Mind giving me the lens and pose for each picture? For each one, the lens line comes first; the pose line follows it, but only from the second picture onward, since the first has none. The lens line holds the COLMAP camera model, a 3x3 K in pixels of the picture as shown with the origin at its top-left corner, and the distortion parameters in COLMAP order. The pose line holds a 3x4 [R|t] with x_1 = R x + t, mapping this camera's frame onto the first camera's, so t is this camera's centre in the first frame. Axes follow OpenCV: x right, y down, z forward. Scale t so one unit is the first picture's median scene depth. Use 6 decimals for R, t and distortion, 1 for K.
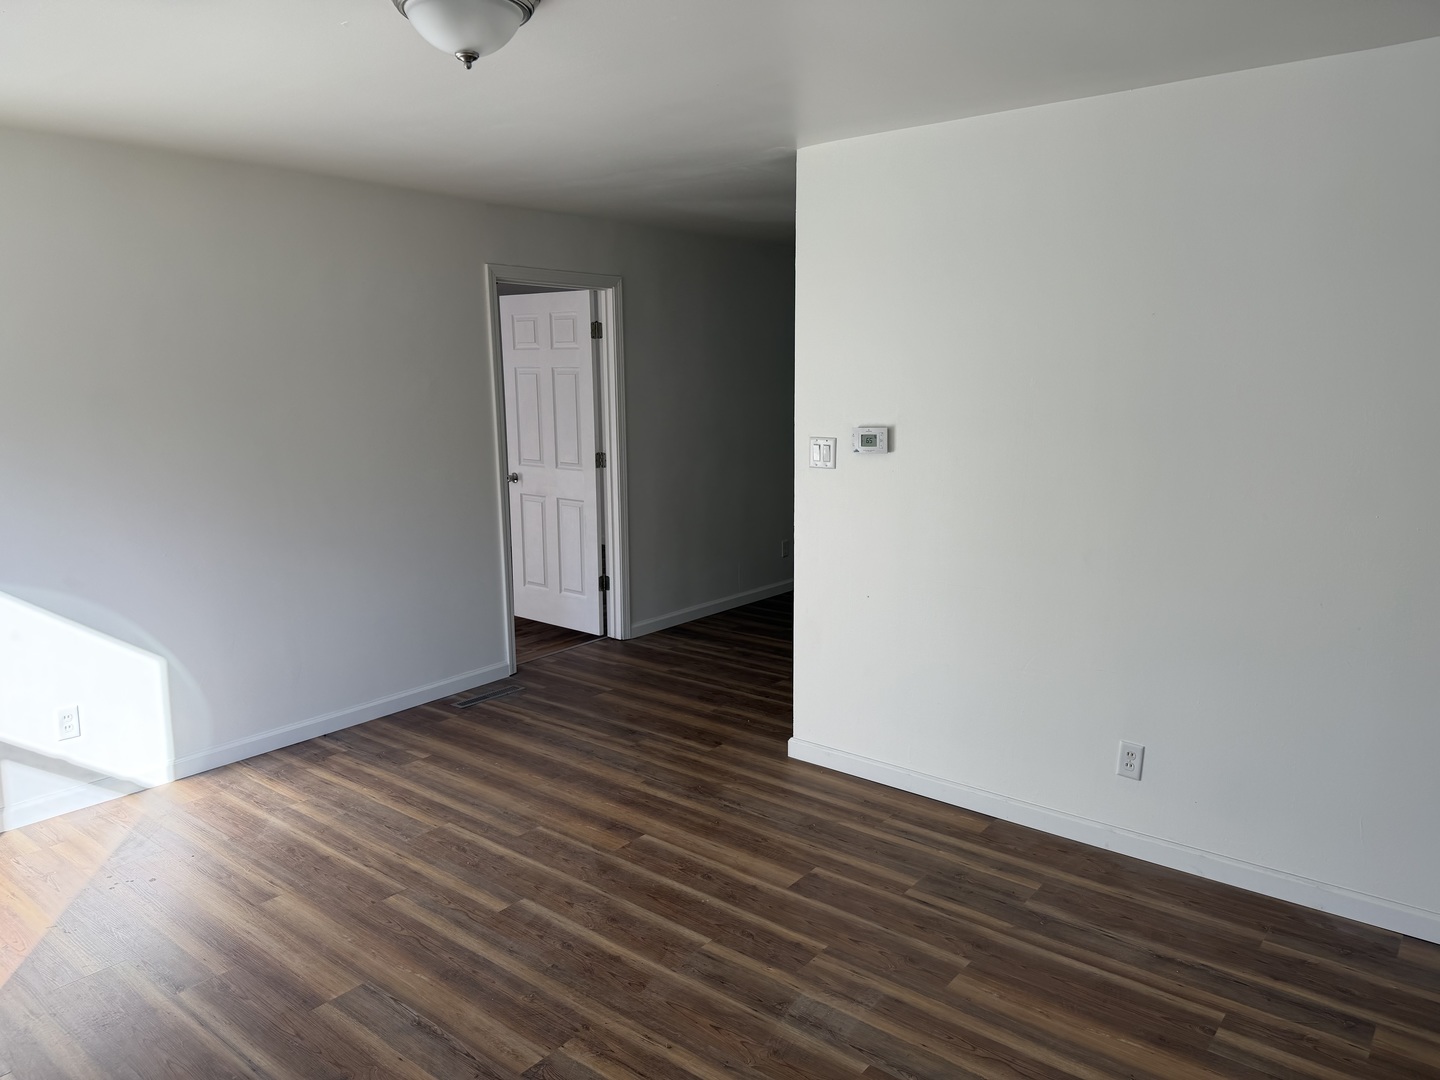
lens RADIAL K [[1010.4, 0, 725.9], [0, 1010.4, 536.7], [0, 0, 1]] dist [0.085220, -0.131056]
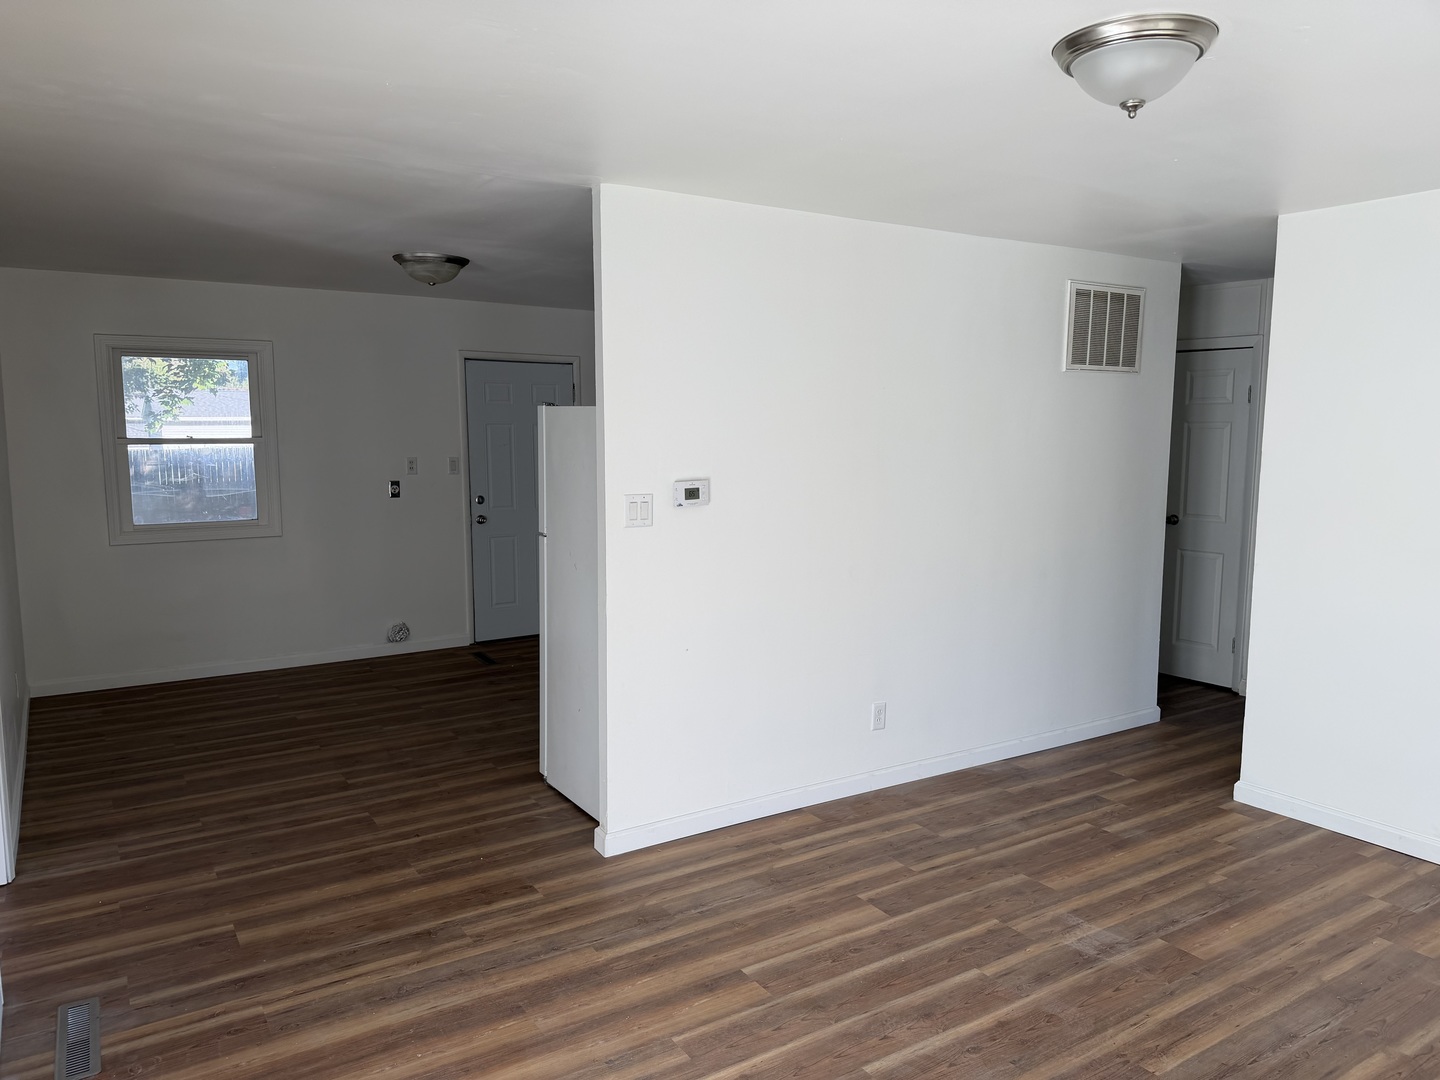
lens RADIAL K [[1010.4, 0, 725.9], [0, 1010.4, 536.7], [0, 0, 1]] dist [0.085220, -0.131056]
pose [[0.318671, -0.105907, 0.941930, -0.825434], [0.145428, 0.987435, 0.061823, -0.114508], [-0.936643, 0.117281, 0.330069, 0.671310]]
